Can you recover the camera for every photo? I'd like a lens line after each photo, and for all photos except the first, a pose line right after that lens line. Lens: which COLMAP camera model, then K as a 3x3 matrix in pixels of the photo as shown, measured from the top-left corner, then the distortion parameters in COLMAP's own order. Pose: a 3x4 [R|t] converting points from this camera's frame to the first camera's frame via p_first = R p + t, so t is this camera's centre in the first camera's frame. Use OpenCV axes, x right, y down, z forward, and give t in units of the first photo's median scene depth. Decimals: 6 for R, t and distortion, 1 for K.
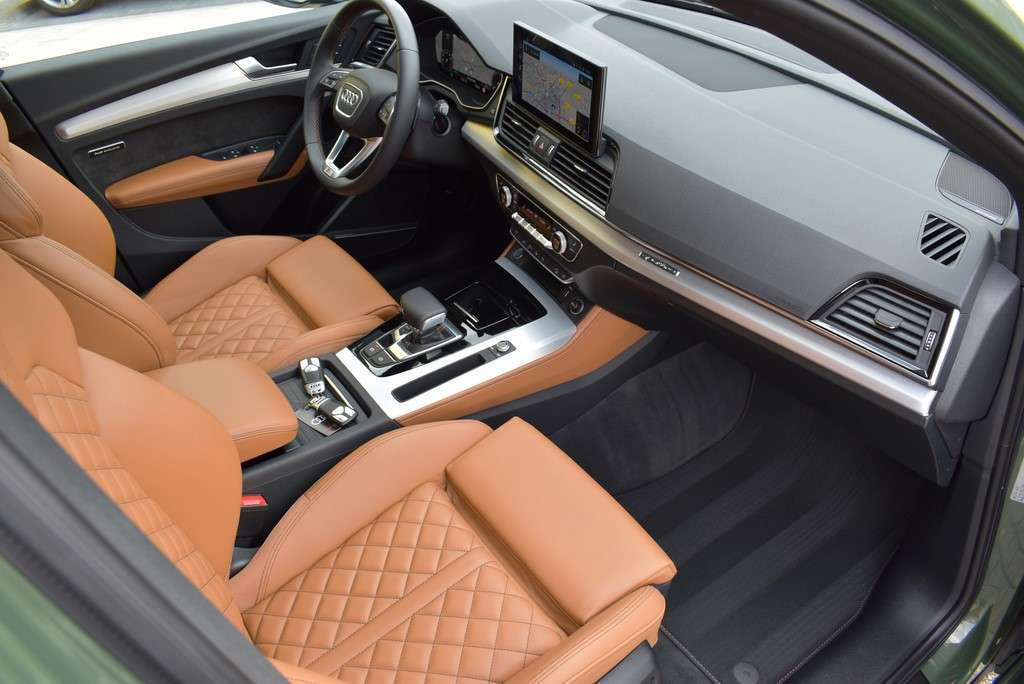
lens RADIAL K [[793.9, 0, 511.9], [0, 793.9, 340.4], [0, 0, 1]] dist [-0.086293, 0.012520]
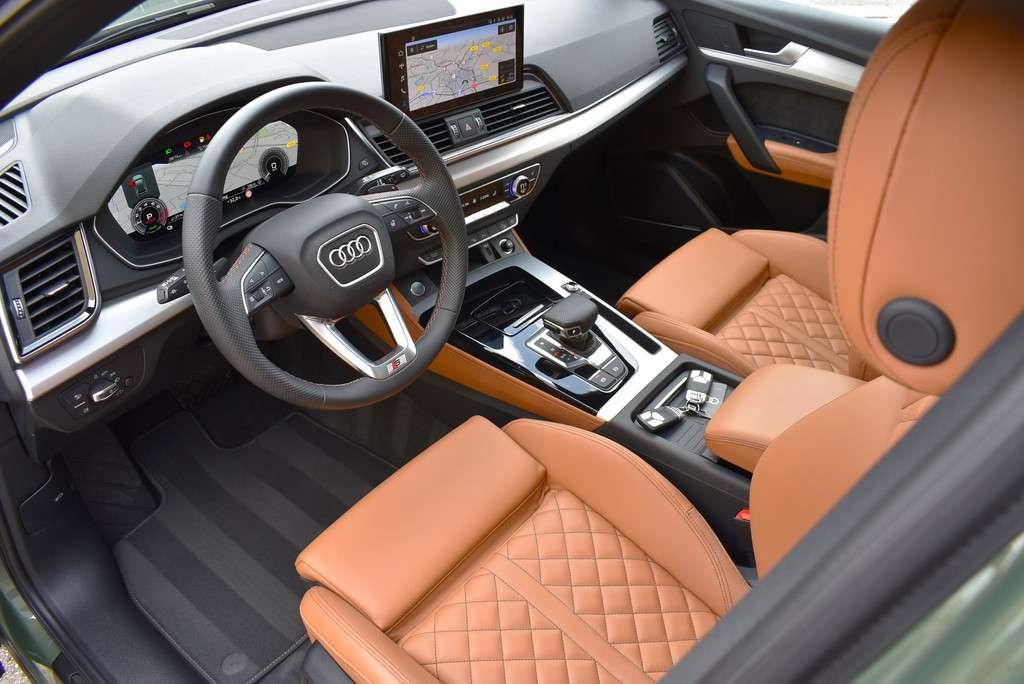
lens RADIAL K [[793.9, 0, 522.3], [0, 793.9, 341.1], [0, 0, 1]] dist [-0.086293, 0.012520]
pose [[-0.282343, -0.574422, 0.768324, -0.871603], [0.556121, 0.554594, 0.618994, -0.663573], [-0.781672, 0.602050, 0.162862, 0.956674]]
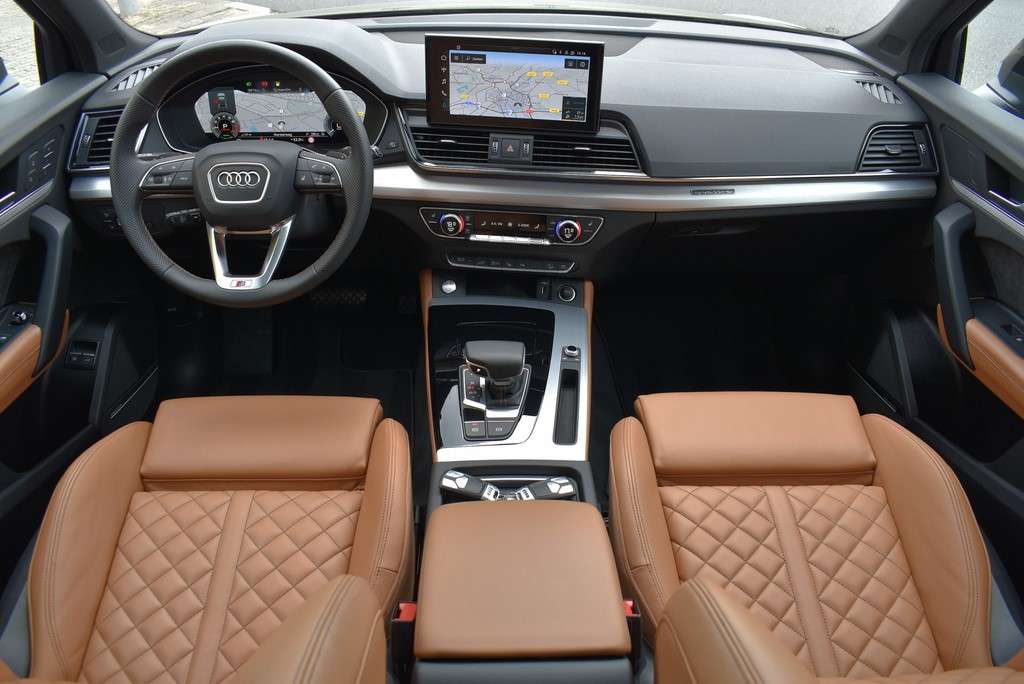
lens RADIAL K [[793.9, 0, 510.9], [0, 793.9, 348.1], [0, 0, 1]] dist [-0.086293, 0.012520]
pose [[0.553128, -0.432229, 0.712199, -0.761144], [0.477319, 0.865077, 0.154300, -0.185905], [-0.682800, 0.254598, 0.684809, 0.403524]]
